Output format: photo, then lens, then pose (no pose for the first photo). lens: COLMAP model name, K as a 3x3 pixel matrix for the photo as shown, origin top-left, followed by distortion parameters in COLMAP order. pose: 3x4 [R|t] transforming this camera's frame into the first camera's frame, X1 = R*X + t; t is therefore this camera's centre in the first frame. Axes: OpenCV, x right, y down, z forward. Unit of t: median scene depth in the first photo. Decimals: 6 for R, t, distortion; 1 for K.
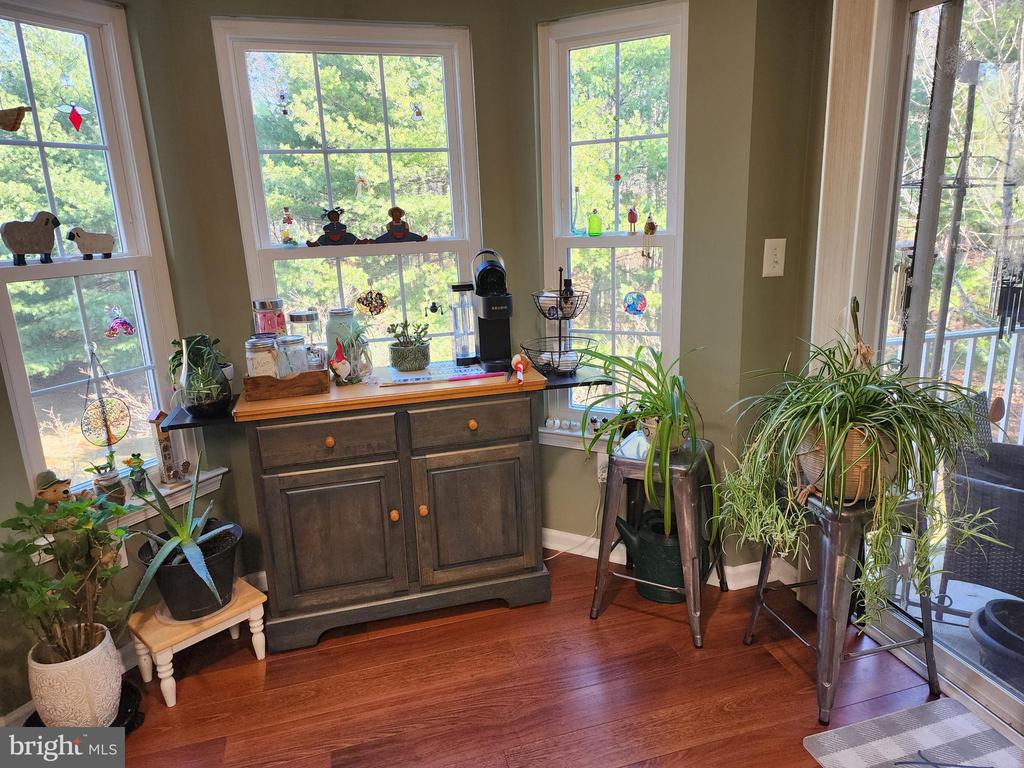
lens RADIAL K [[677.4, 0, 512.0], [0, 677.4, 384.0], [0, 0, 1]] dist [0.093167, -0.078780]
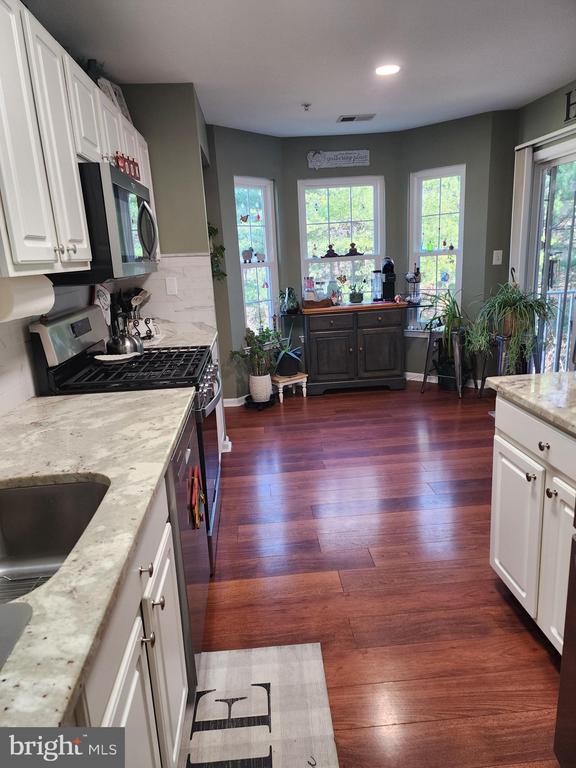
lens RADIAL K [[508.0, 0, 284.6], [0, 508.0, 389.1], [0, 0, 1]] dist [0.093167, -0.078780]
pose [[0.977810, 0.036081, -0.206362, 0.004399], [-0.032409, 0.999251, 0.021147, 0.299217], [0.206971, -0.013990, 0.978247, -1.097434]]
